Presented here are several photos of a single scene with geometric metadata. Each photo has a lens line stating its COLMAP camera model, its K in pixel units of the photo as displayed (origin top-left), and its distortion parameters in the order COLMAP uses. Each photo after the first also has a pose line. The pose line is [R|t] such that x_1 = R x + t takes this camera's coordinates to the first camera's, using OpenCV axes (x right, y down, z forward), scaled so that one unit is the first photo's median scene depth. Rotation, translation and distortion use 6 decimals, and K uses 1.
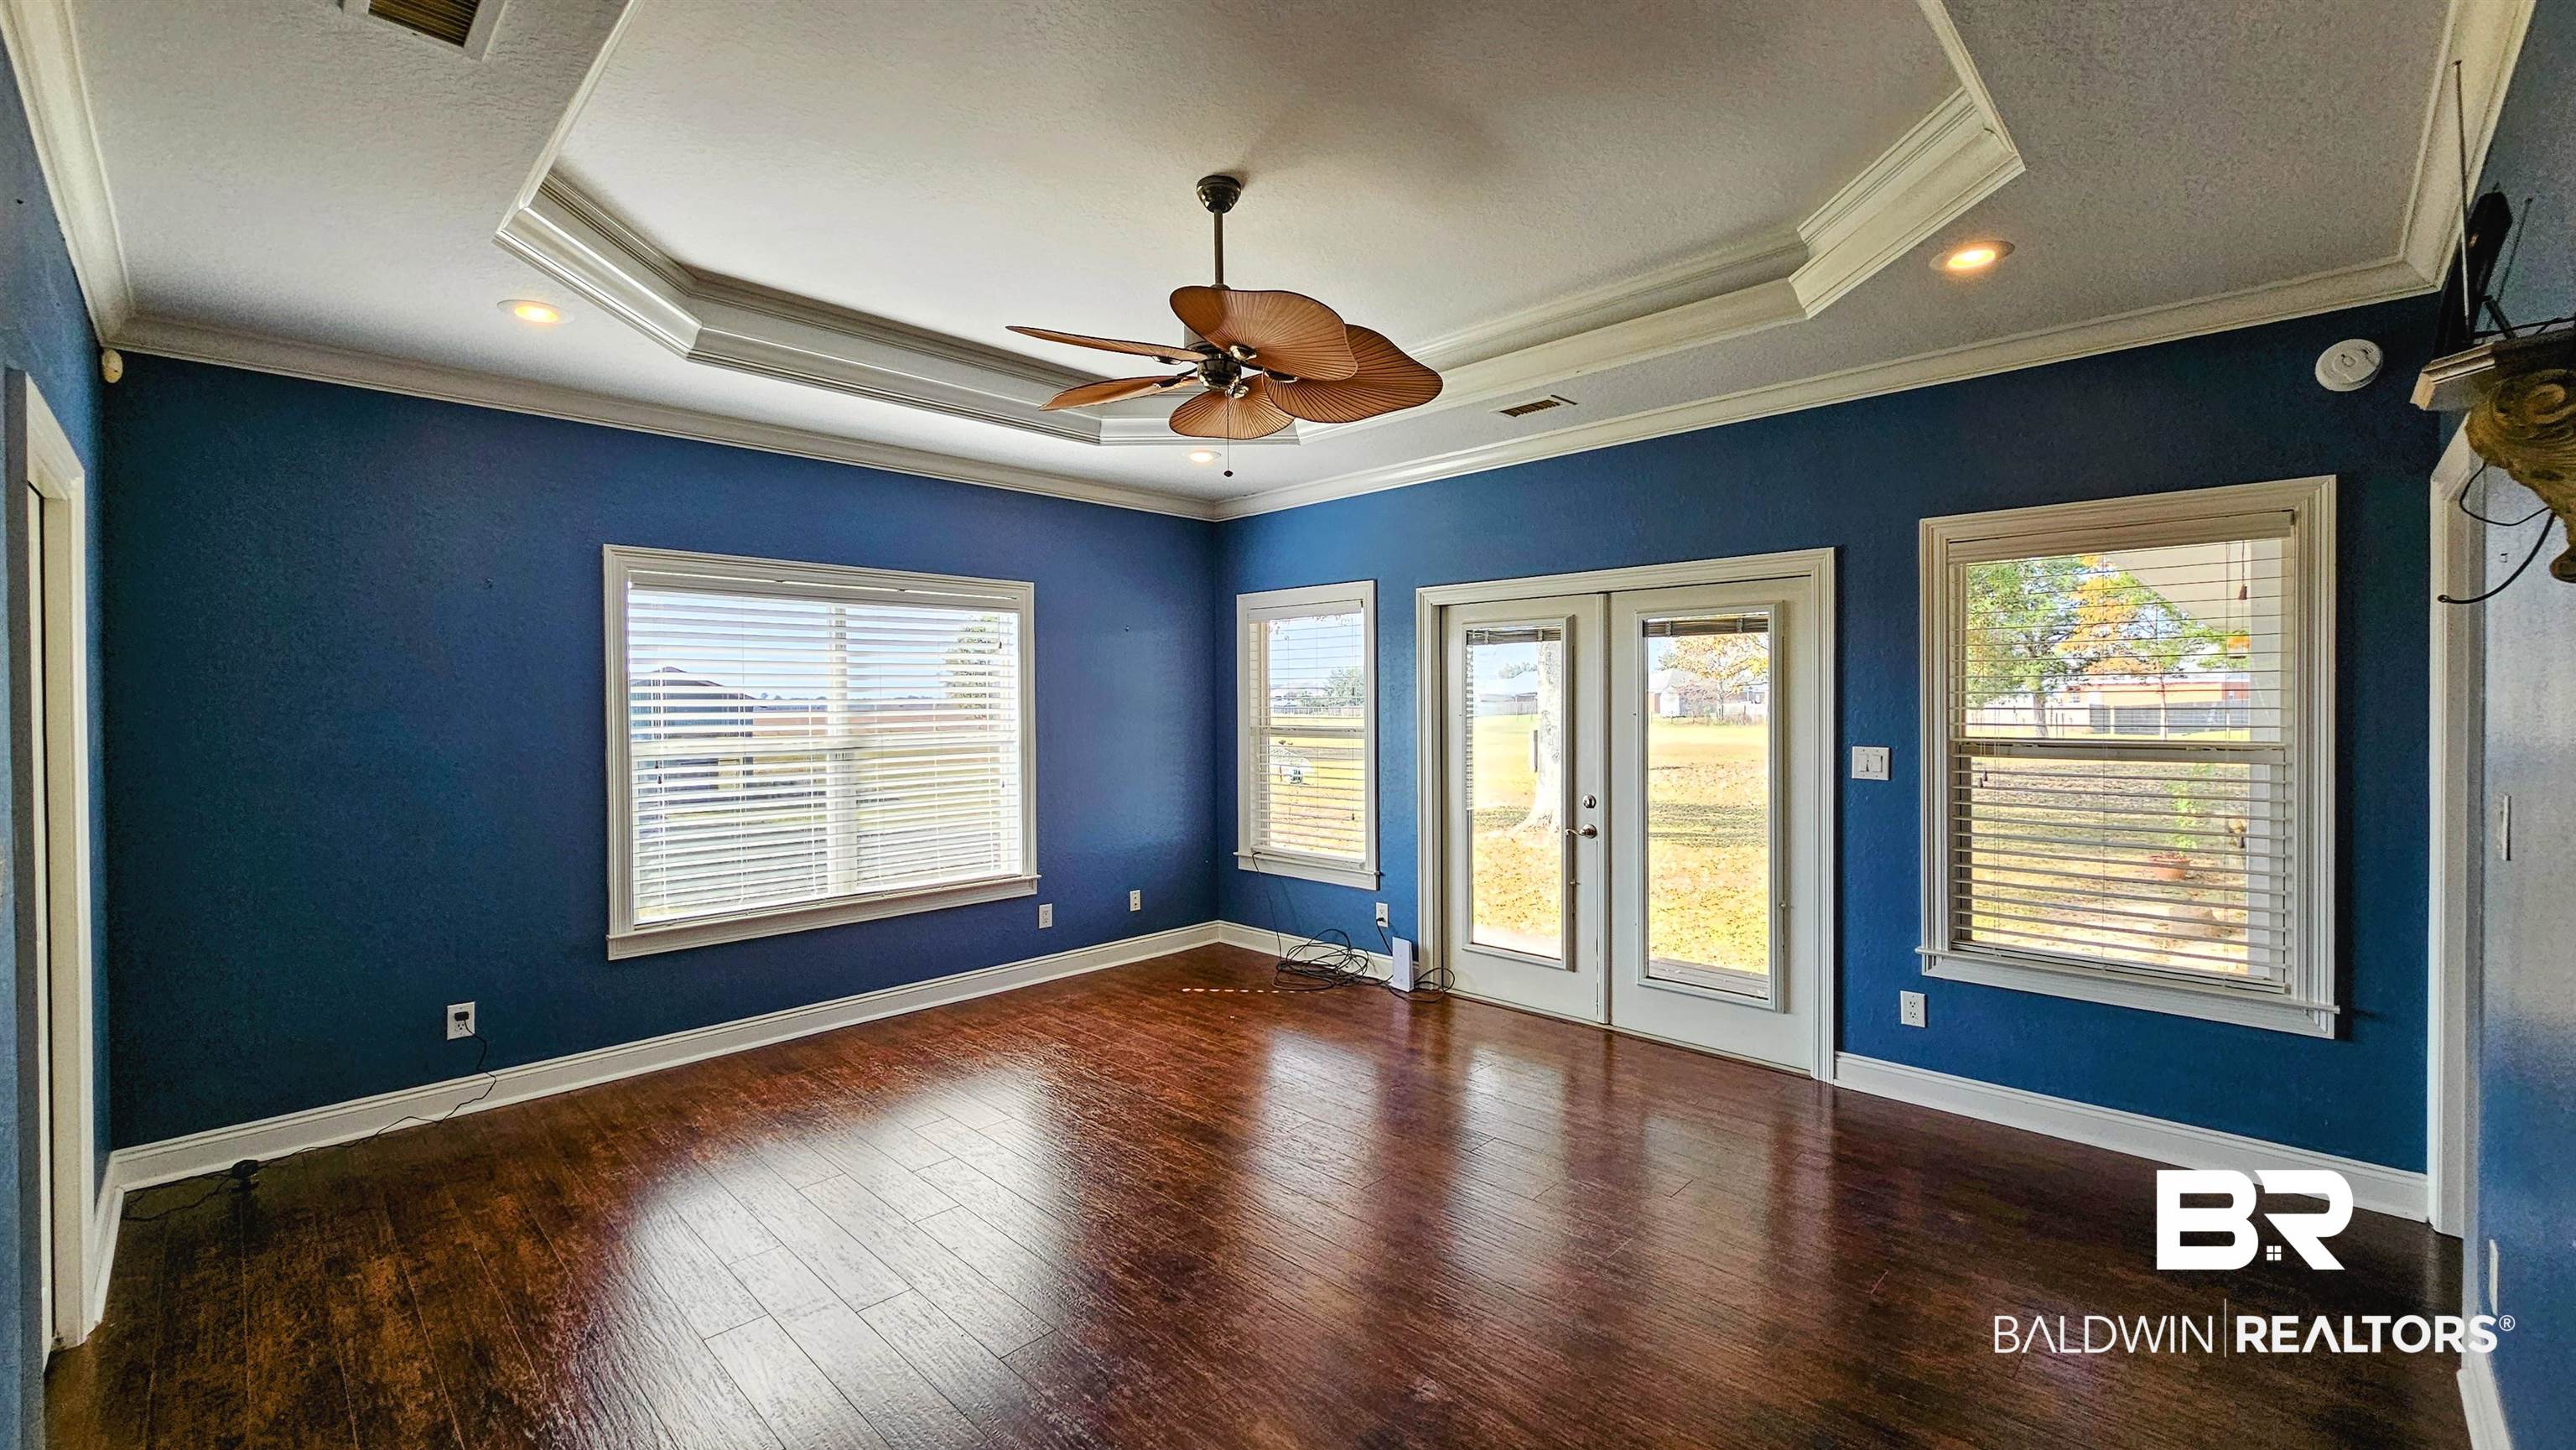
lens RADIAL K [[1052.8, 0, 1274.7], [0, 1052.8, 717.9], [0, 0, 1]] dist [-0.002301, -0.000096]
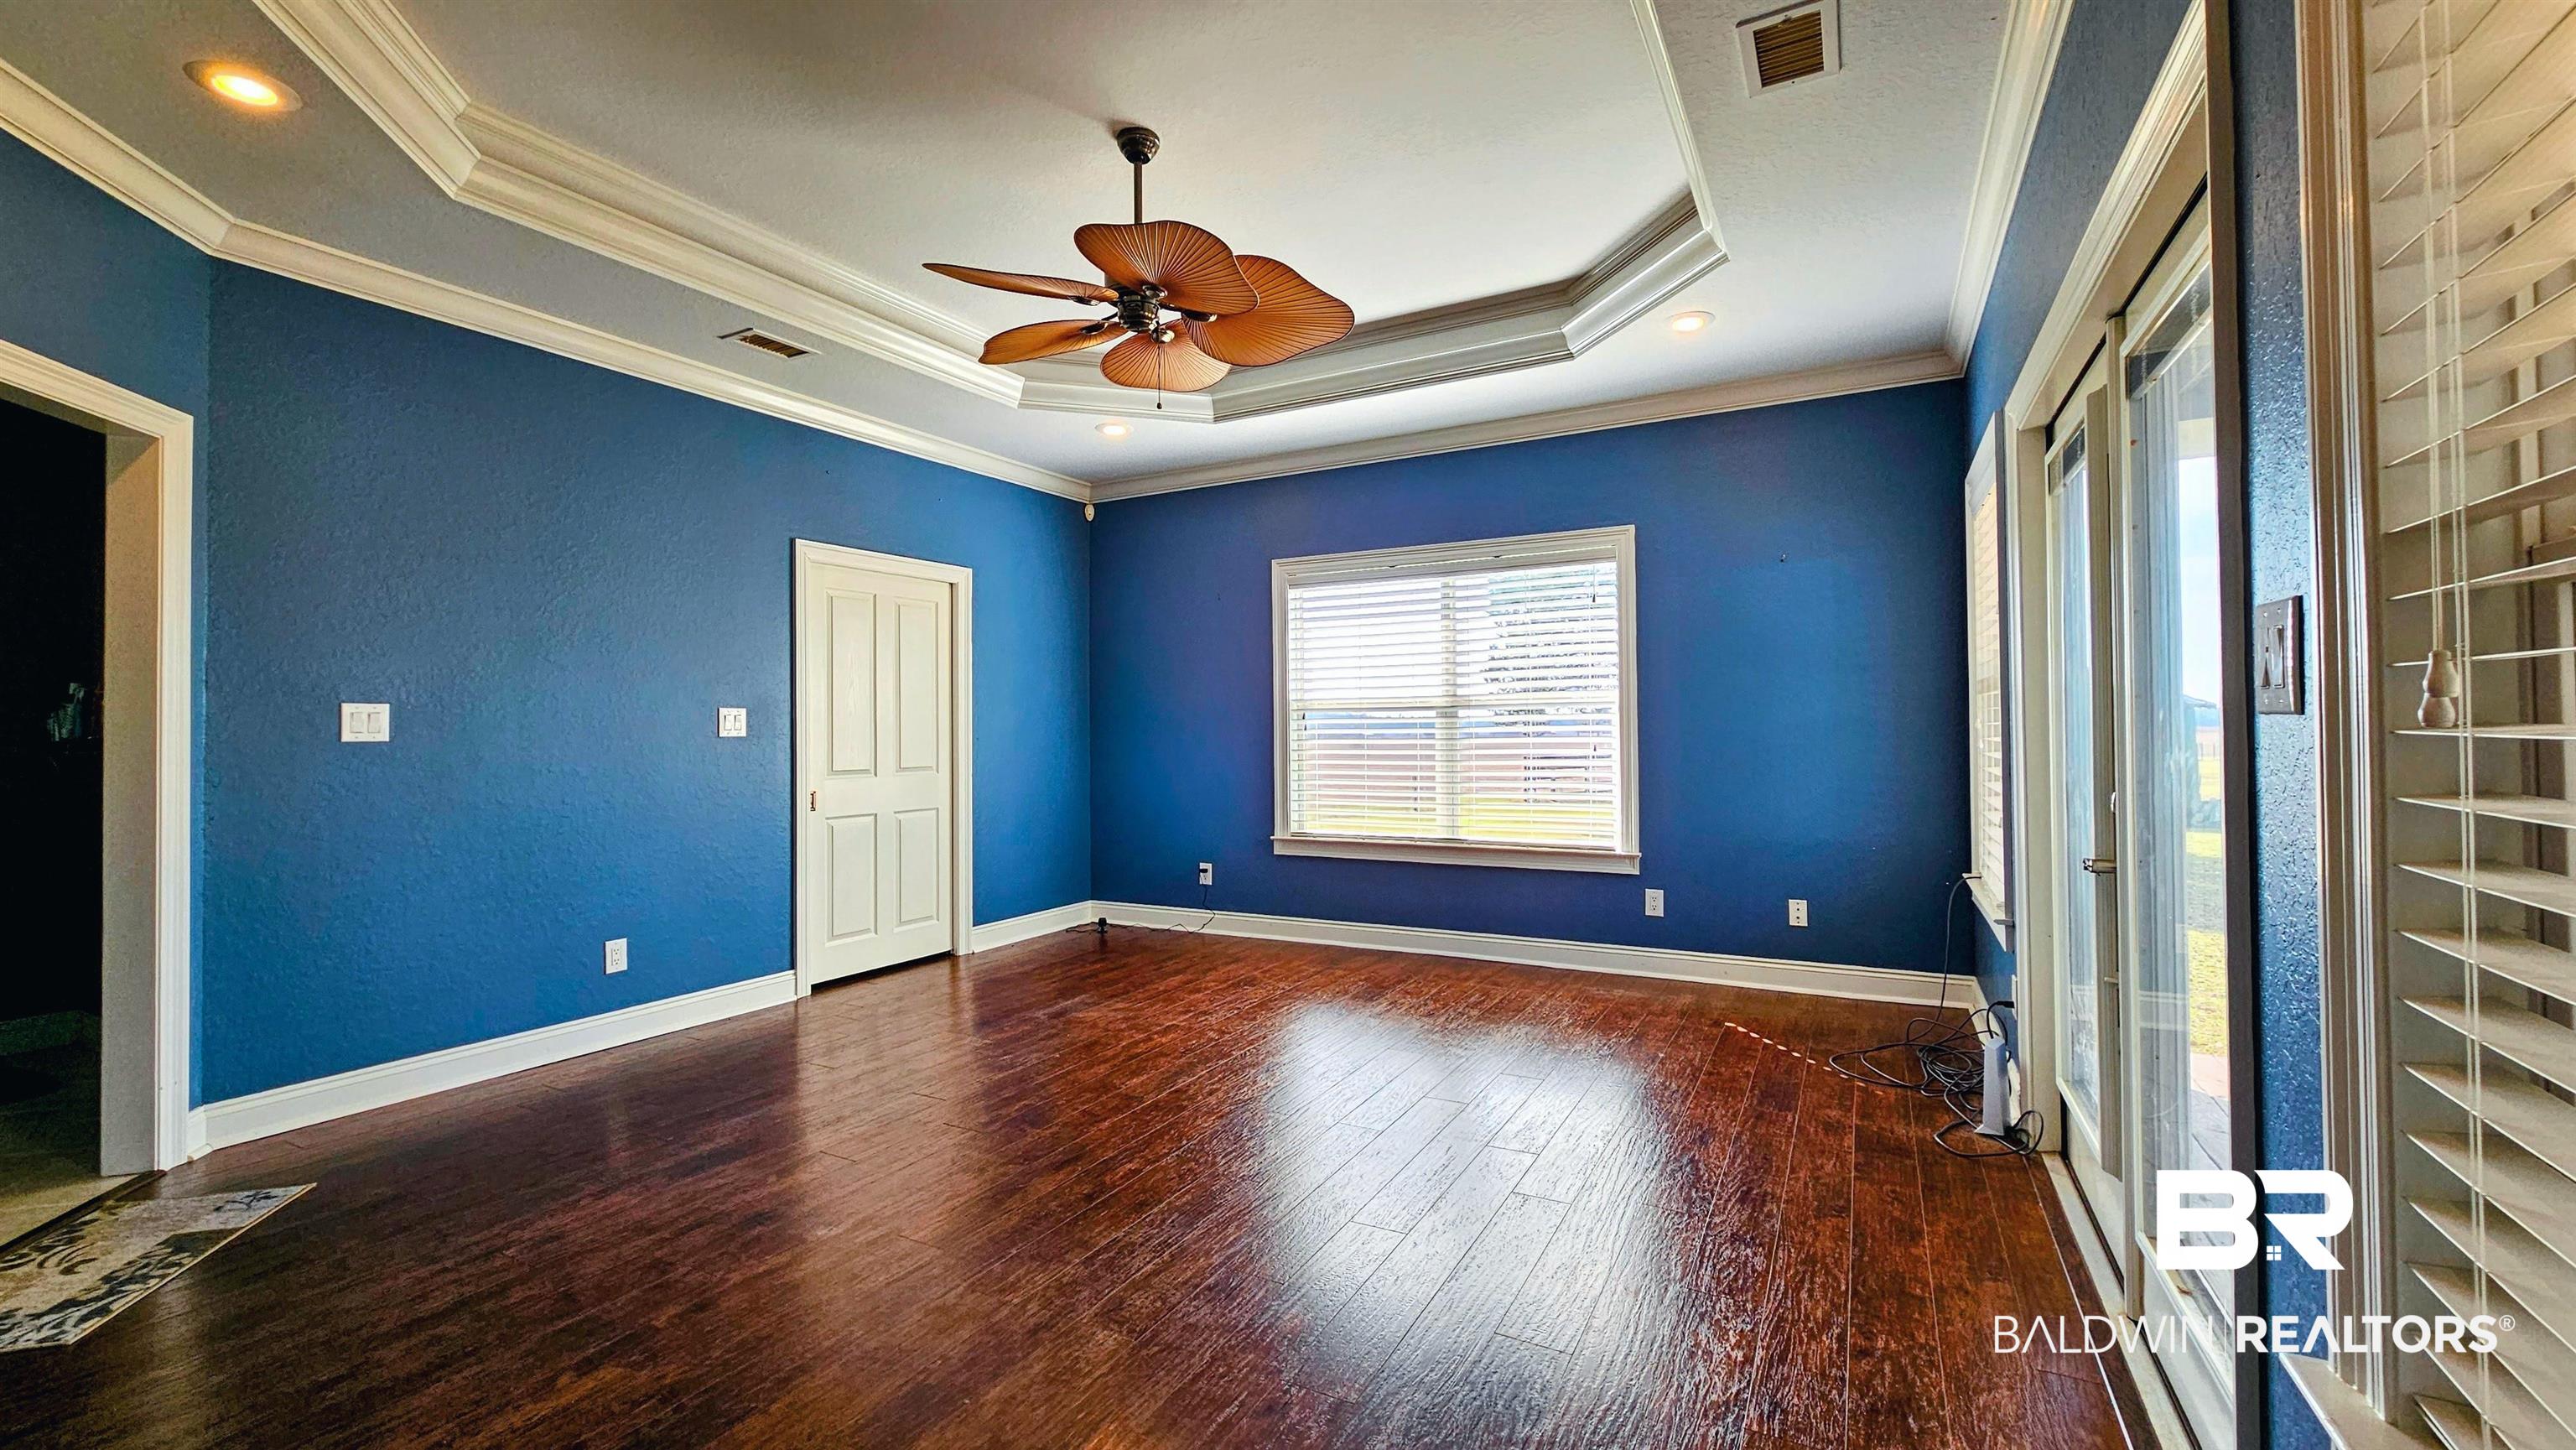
lens RADIAL K [[1053.5, 0, 1294.6], [0, 1053.5, 713.5], [0, 0, 1]] dist [0.000420, 0.000348]
pose [[0.265838, -0.012527, -0.963936, 0.666227], [-0.007219, 0.999862, -0.014985, 0.057033], [0.963991, 0.010942, 0.265711, 0.585726]]
